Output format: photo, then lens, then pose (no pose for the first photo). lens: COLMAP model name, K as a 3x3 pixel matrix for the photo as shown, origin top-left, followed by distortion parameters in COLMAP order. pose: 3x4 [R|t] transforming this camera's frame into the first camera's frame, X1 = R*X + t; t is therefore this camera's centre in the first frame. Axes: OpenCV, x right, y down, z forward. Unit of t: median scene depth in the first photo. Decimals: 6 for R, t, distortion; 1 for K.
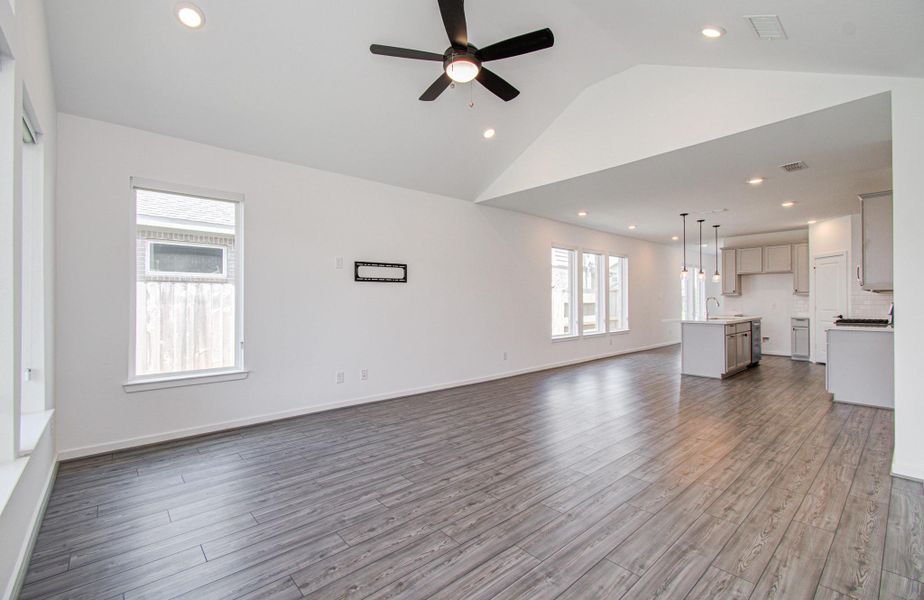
lens RADIAL K [[401.7, 0, 462.0], [0, 401.7, 300.0], [0, 0, 1]] dist [-0.002280, -0.000149]
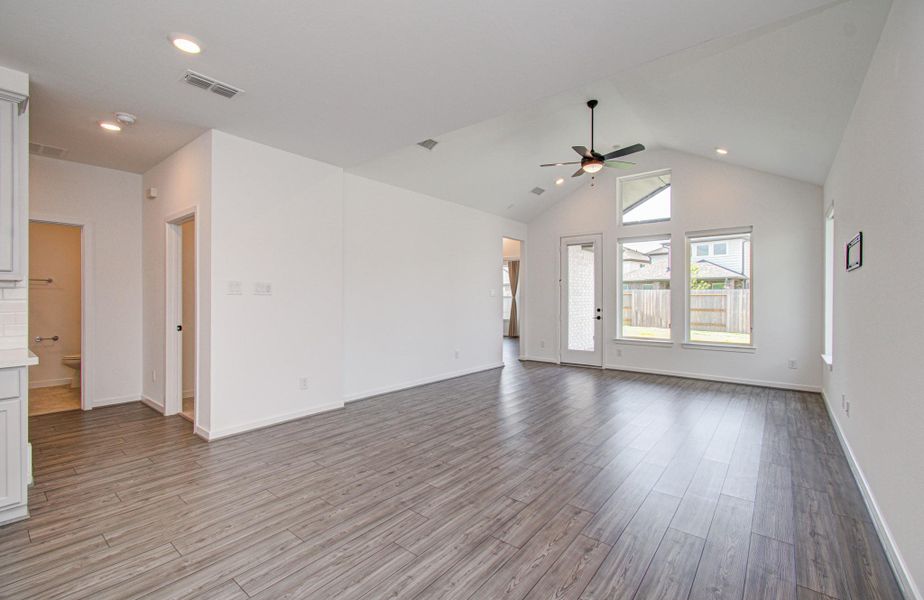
lens RADIAL K [[401.7, 0, 462.0], [0, 401.7, 300.0], [0, 0, 1]] dist [-0.002280, -0.000149]
pose [[-0.985299, 0.006050, -0.170730, 0.810530], [0.005738, 0.999981, 0.002322, -0.003968], [0.170741, 0.001308, -0.985315, 2.473394]]
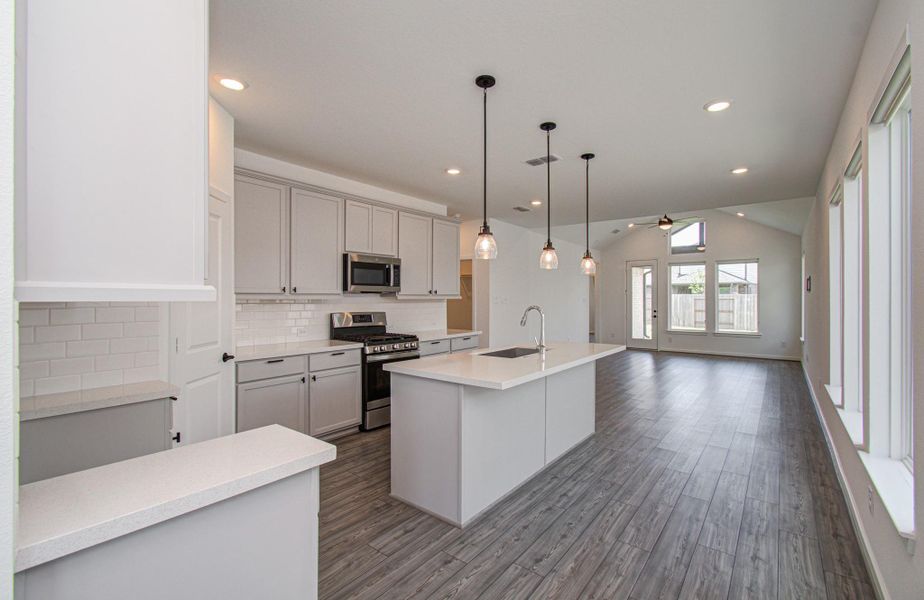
lens RADIAL K [[389.2, 0, 480.3], [0, 389.2, 298.9], [0, 0, 1]] dist [-0.001195, 0.000016]
pose [[-0.982449, 0.003390, -0.186499, 1.767251], [0.004125, 0.999985, -0.003553, -0.038263], [0.186485, -0.004260, -0.982449, 3.348406]]
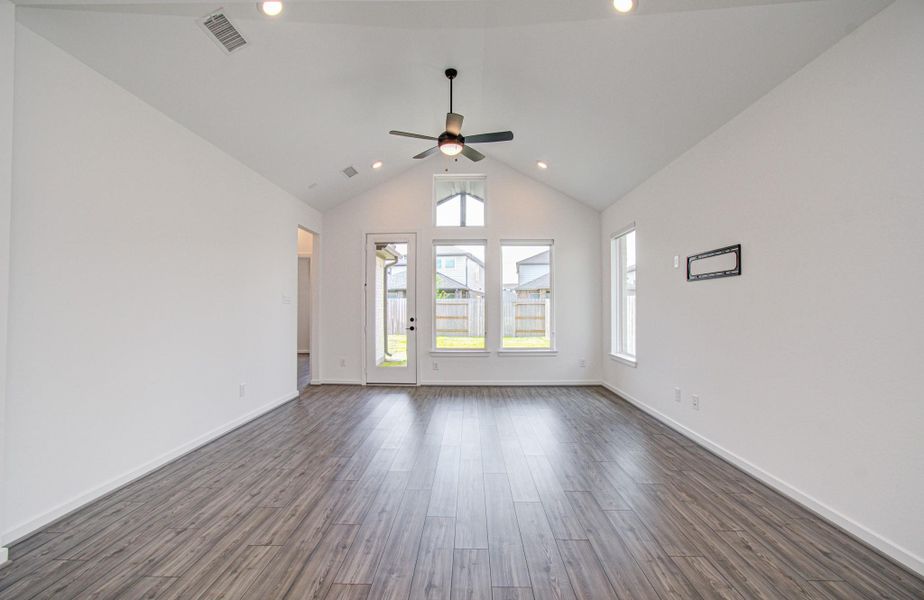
lens RADIAL K [[408.4, 0, 462.4], [0, 408.4, 293.4], [0, 0, 1]] dist [0.015984, -0.000140]
pose [[-0.689241, -0.018363, -0.724300, 0.983376], [0.007146, 0.999458, -0.032140, -0.000056], [0.724497, -0.027328, -0.688736, 1.916416]]
